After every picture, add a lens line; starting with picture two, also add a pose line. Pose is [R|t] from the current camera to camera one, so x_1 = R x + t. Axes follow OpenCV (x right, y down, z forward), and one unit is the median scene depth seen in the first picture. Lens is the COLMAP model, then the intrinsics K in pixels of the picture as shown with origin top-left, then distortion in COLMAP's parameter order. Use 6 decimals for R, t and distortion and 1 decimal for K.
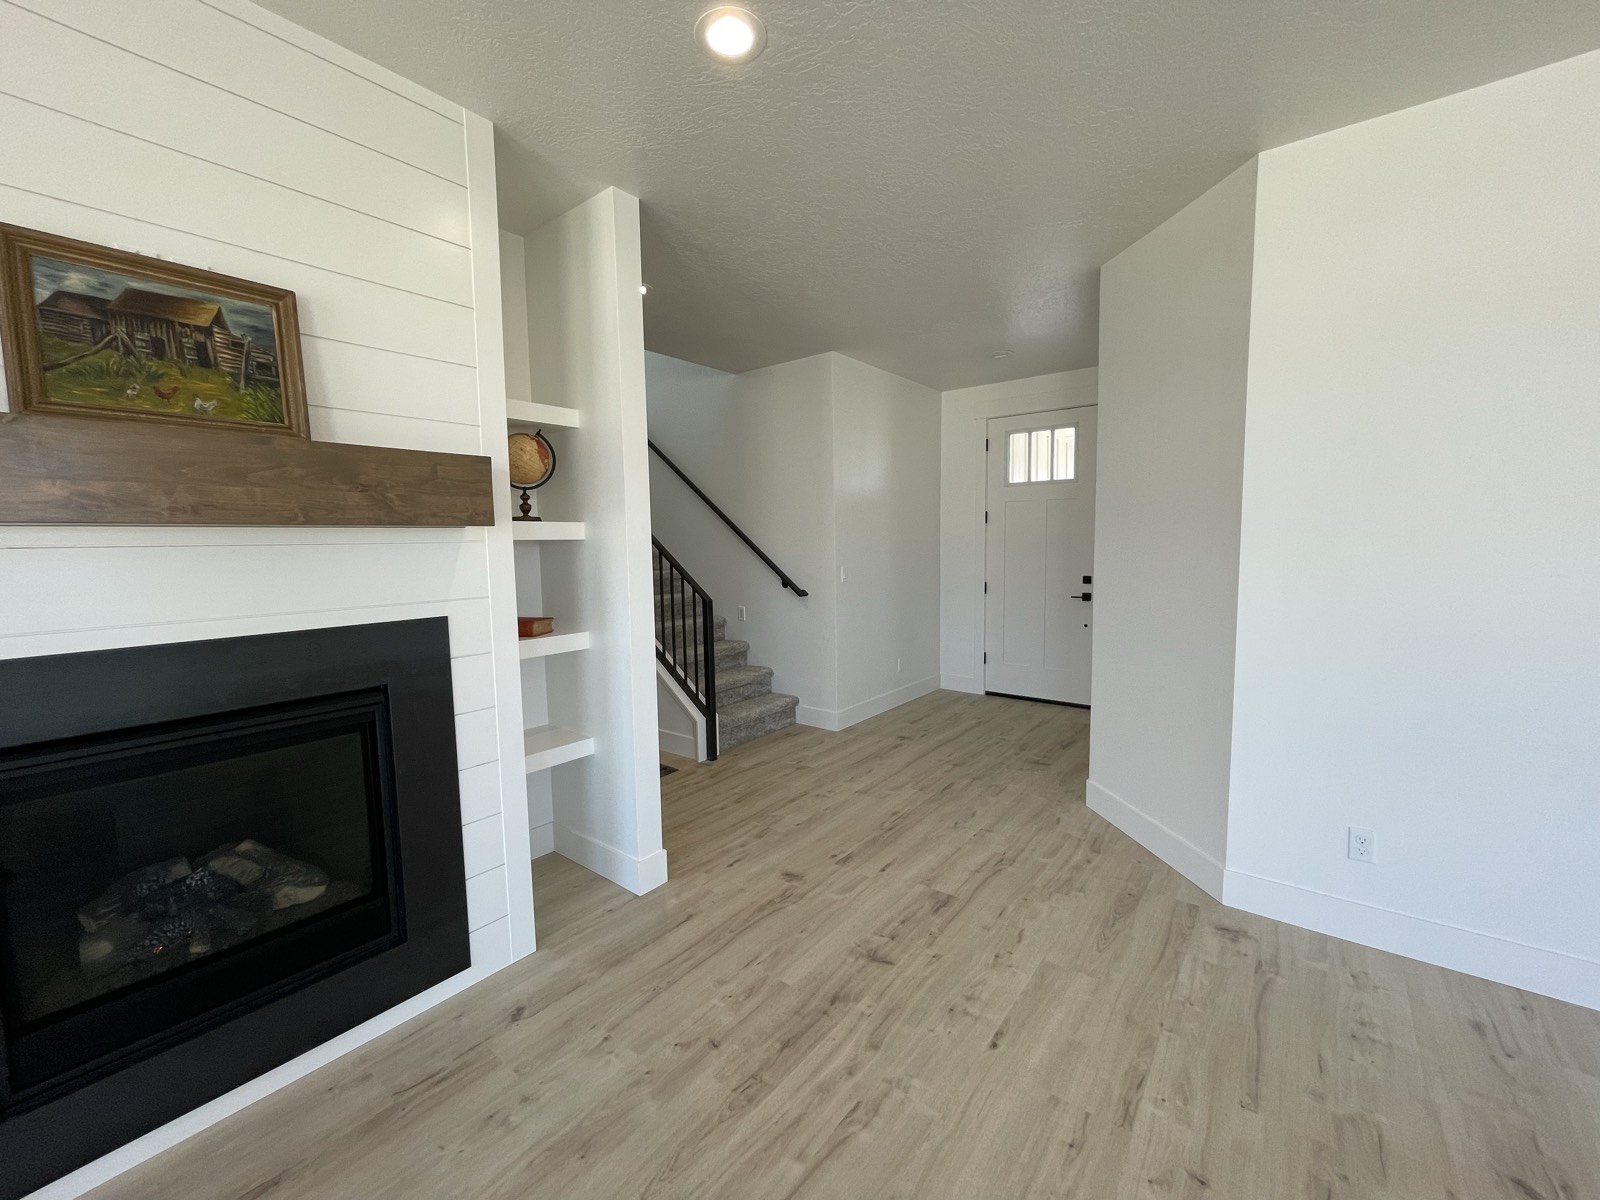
lens RADIAL K [[654.2, 0, 794.2], [0, 654.2, 598.5], [0, 0, 1]] dist [-0.000783, -0.000901]
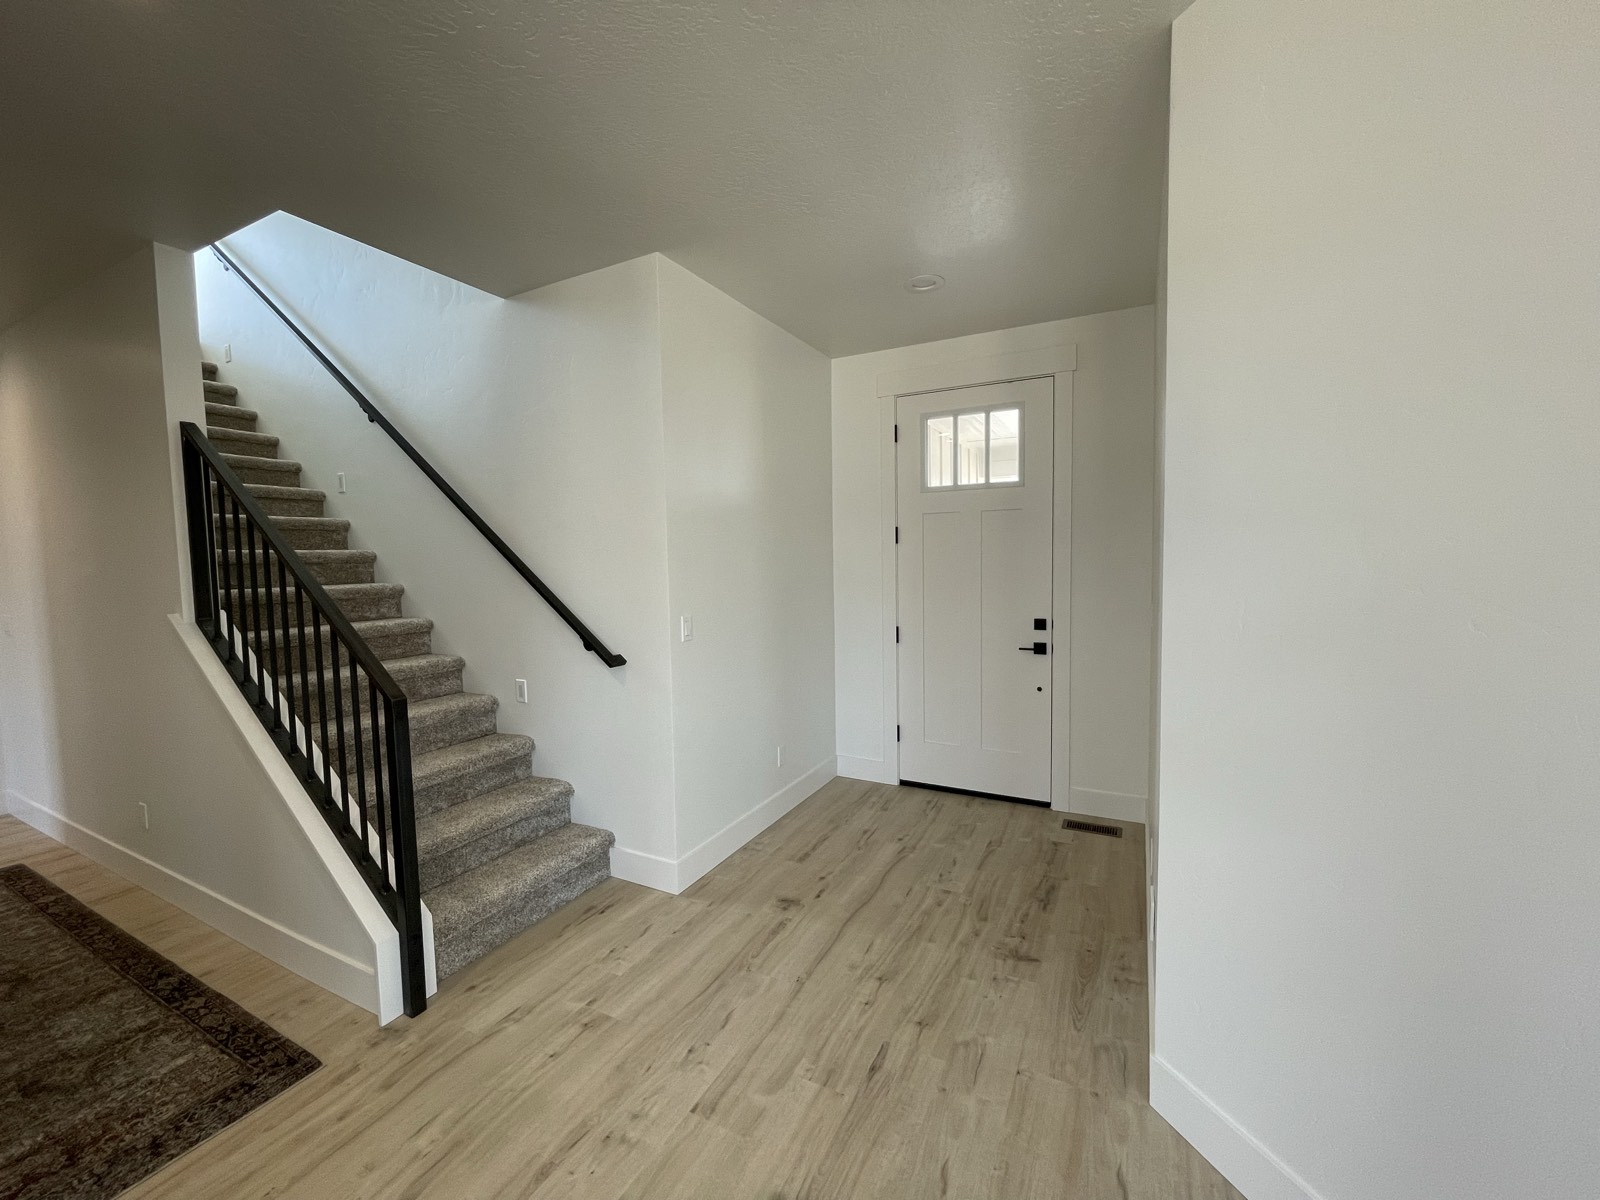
lens RADIAL K [[654.2, 0, 799.5], [0, 654.2, 593.8], [0, 0, 1]] dist [-0.000783, -0.000901]
pose [[0.981638, -0.012504, 0.190343, 0.111402], [0.018944, 0.999307, -0.032050, -0.081767], [-0.189811, 0.035067, 0.981194, 0.666547]]
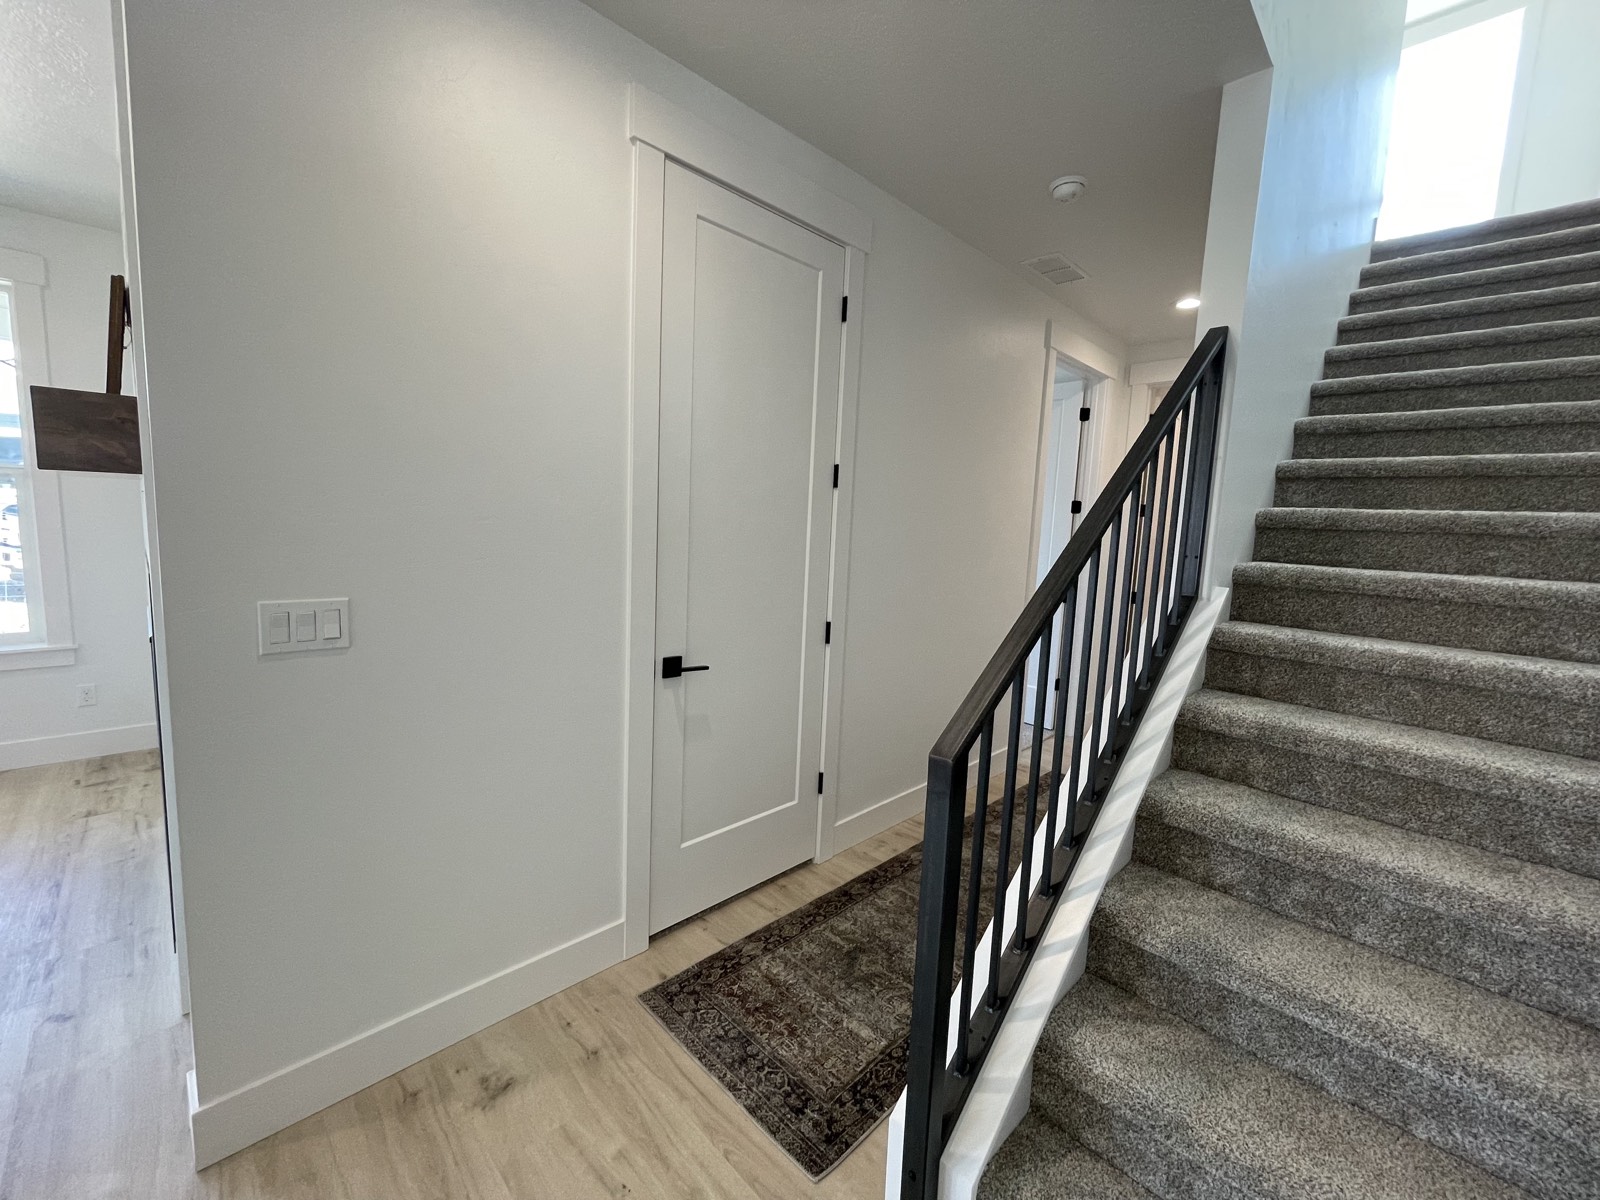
lens RADIAL K [[654.2, 0, 794.9], [0, 654.2, 601.0], [0, 0, 1]] dist [-0.000783, -0.000901]
pose [[-0.107659, 0.131413, -0.985464, 0.188273], [-0.135641, 0.980015, 0.145505, -0.130658], [0.984891, 0.149335, -0.087682, 1.410785]]
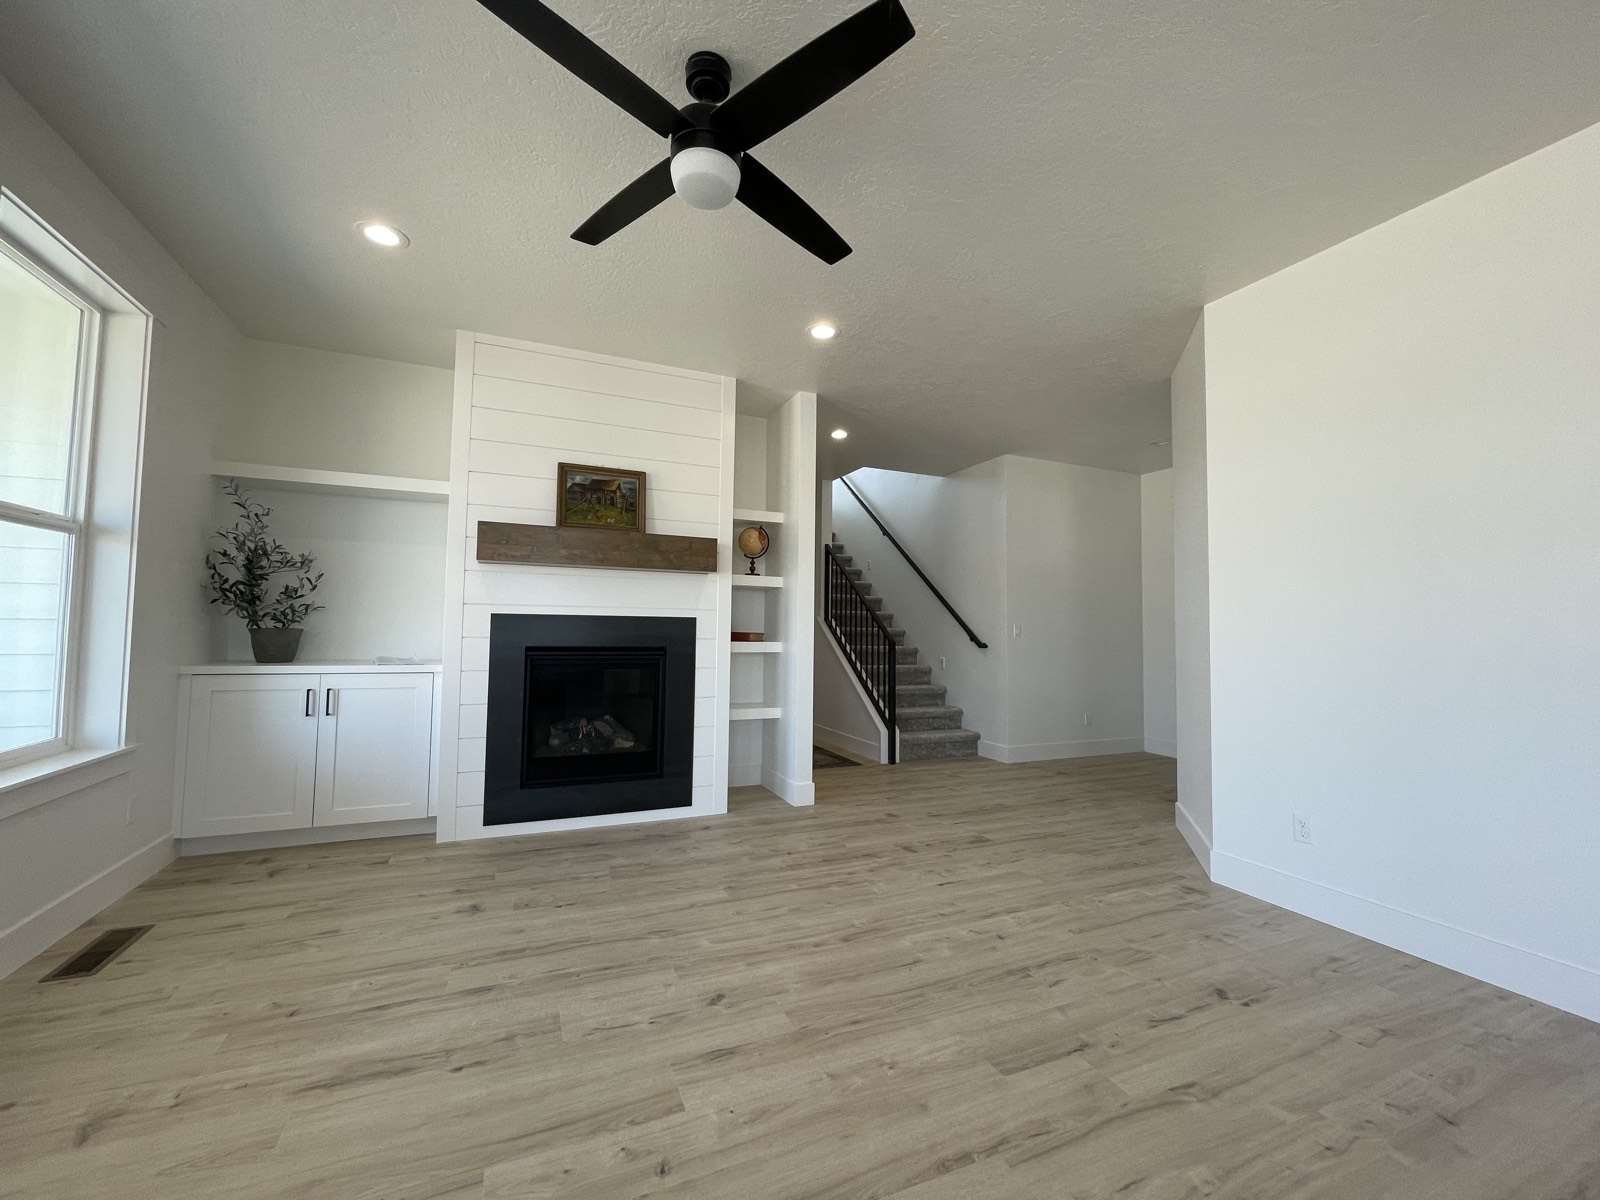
lens RADIAL K [[654.2, 0, 788.3], [0, 654.2, 596.9], [0, 0, 1]] dist [-0.000783, -0.000901]
pose [[0.877107, 0.004042, -0.480278, 0.491405], [-0.071851, 0.989816, -0.122886, 0.137580], [0.474891, 0.142292, 0.868465, -0.443470]]
